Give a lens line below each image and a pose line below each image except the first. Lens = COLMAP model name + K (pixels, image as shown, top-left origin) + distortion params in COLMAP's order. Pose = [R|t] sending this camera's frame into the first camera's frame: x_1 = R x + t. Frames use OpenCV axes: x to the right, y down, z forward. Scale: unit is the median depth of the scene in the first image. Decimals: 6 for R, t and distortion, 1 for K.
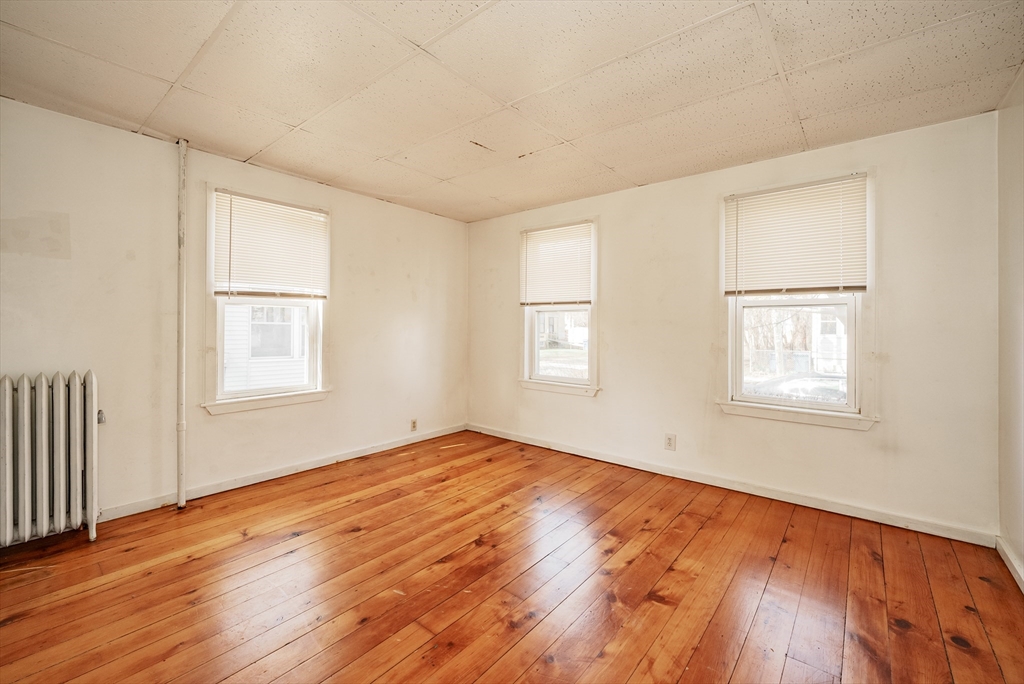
lens RADIAL K [[424.9, 0, 513.4], [0, 424.9, 325.1], [0, 0, 1]] dist [-0.013581, -0.000111]
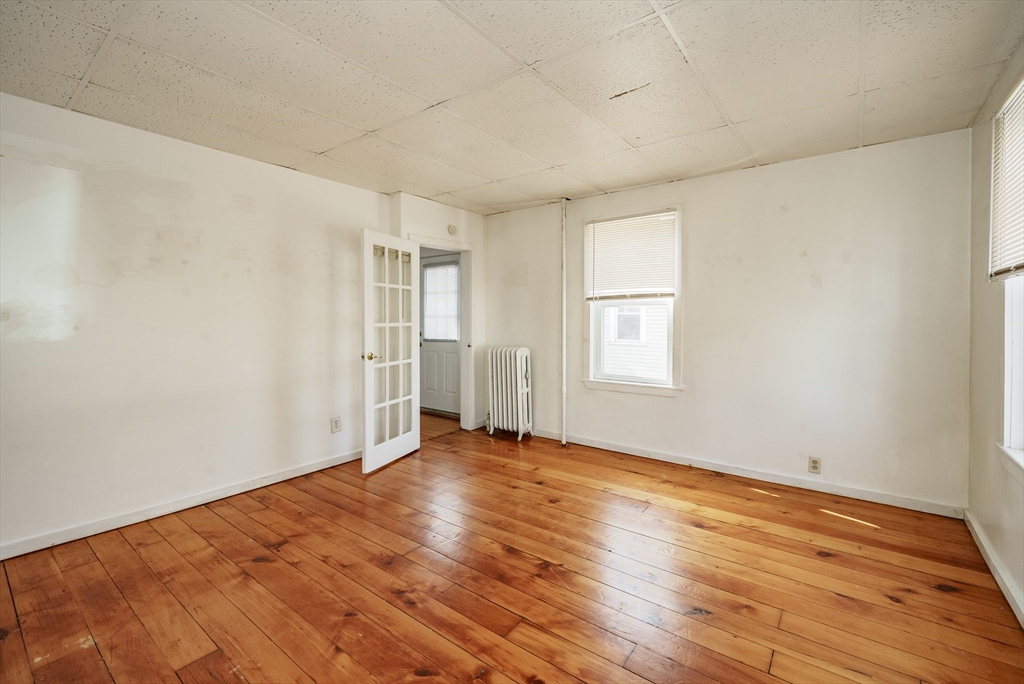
lens RADIAL K [[414.9, 0, 514.2], [0, 414.9, 324.2], [0, 0, 1]] dist [-0.000102, -0.000128]
pose [[0.064115, 0.008894, -0.997903, 0.547597], [0.003170, 0.999953, 0.009116, -0.006863], [0.997937, -0.003747, 0.064084, 0.605102]]
